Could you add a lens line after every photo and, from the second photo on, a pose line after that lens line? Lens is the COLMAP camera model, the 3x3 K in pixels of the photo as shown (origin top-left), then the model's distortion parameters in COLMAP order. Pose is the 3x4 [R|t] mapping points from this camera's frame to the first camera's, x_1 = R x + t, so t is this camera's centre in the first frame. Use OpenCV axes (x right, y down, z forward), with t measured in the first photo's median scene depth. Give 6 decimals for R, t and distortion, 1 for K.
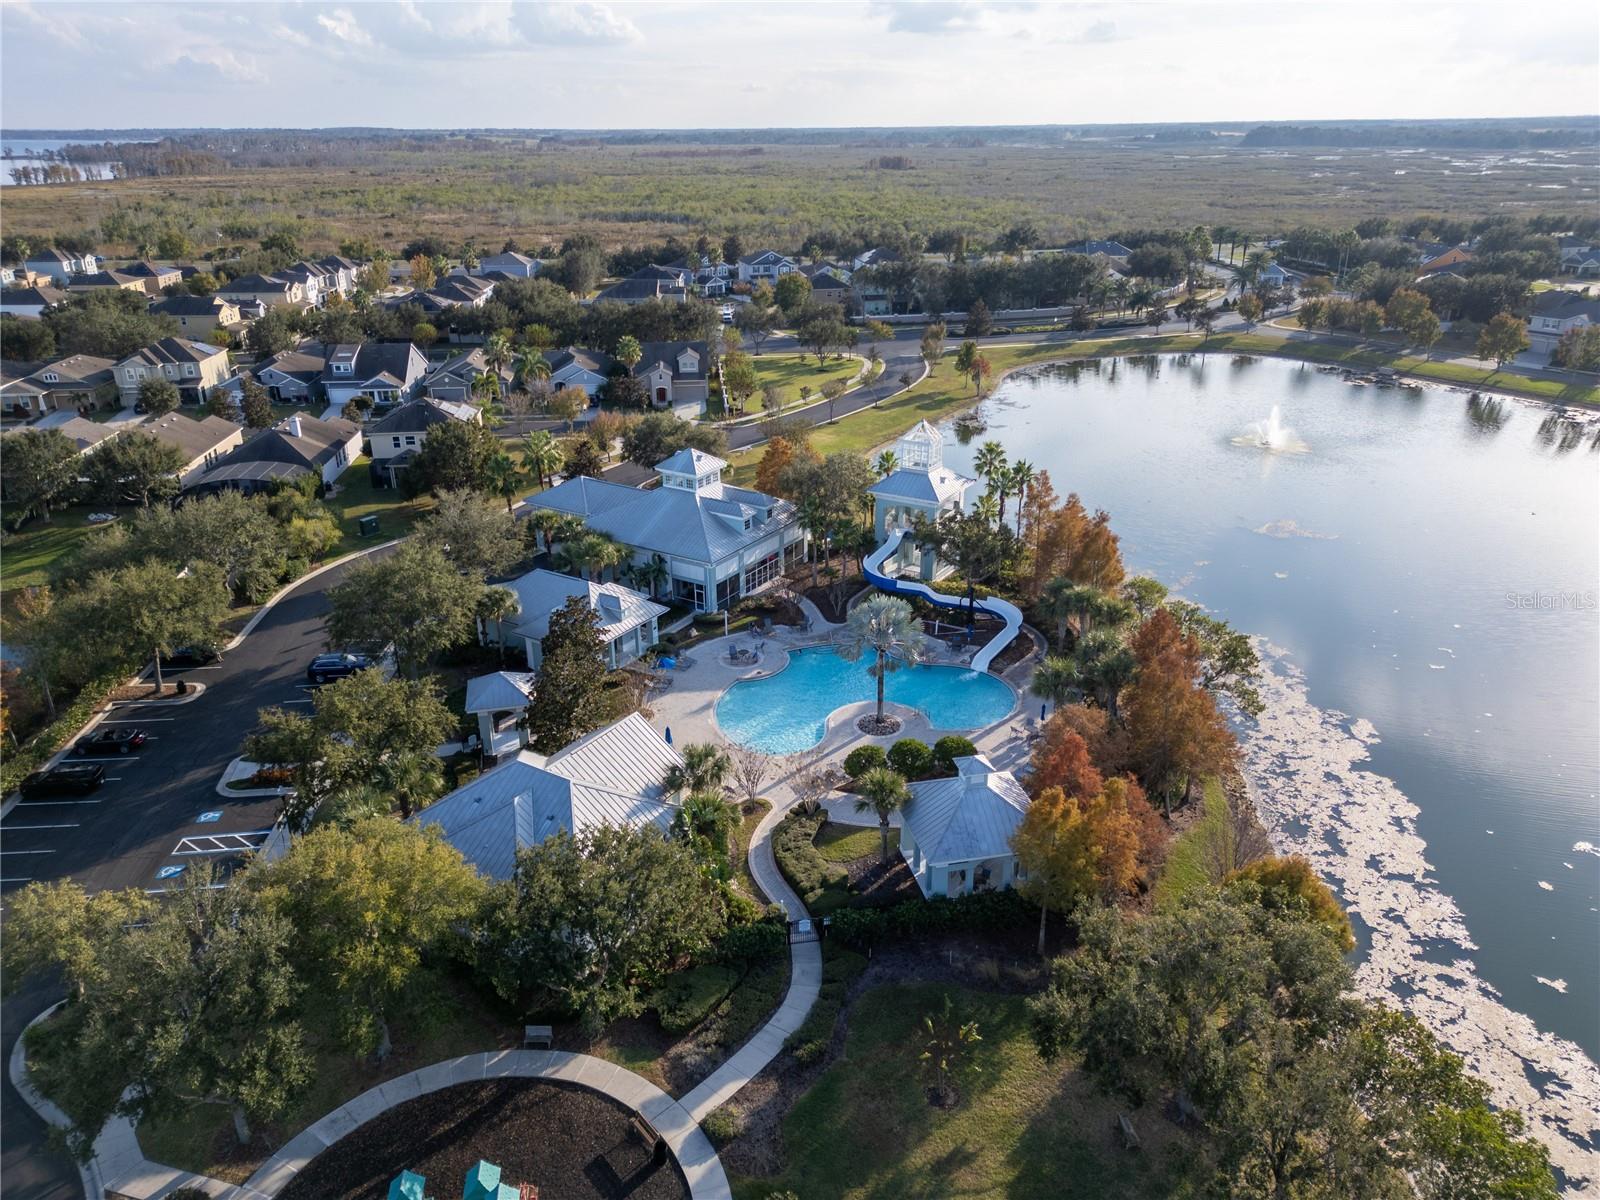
lens RADIAL K [[1126.3, 0, 800.0], [0, 1126.3, 600.0], [0, 0, 1]] dist [0.067483, -0.065487]
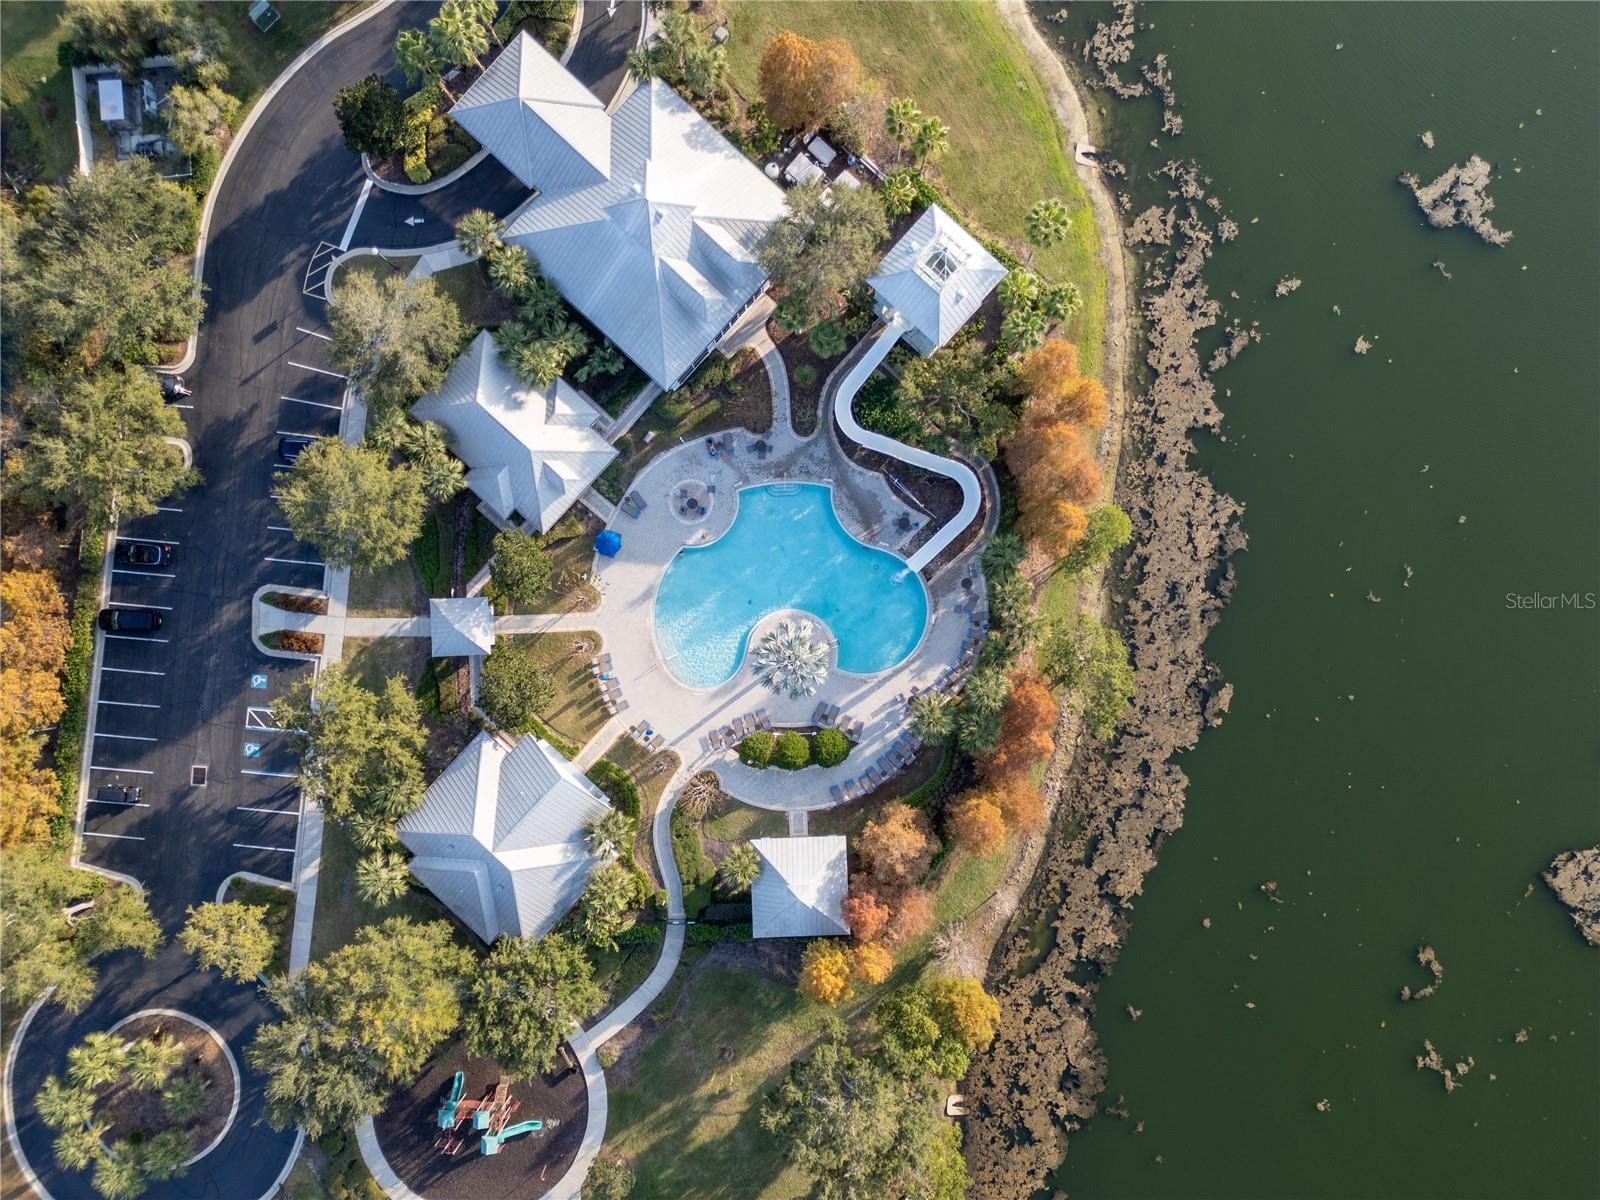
lens RADIAL K [[1126.3, 0, 800.0], [0, 1126.3, 600.0], [0, 0, 1]] dist [0.067483, -0.065487]
pose [[0.983635, 0.180124, -0.004210, 0.088338], [-0.066461, 0.384456, 0.920748, -1.174067], [0.167467, -0.905400, 0.390135, 0.730486]]
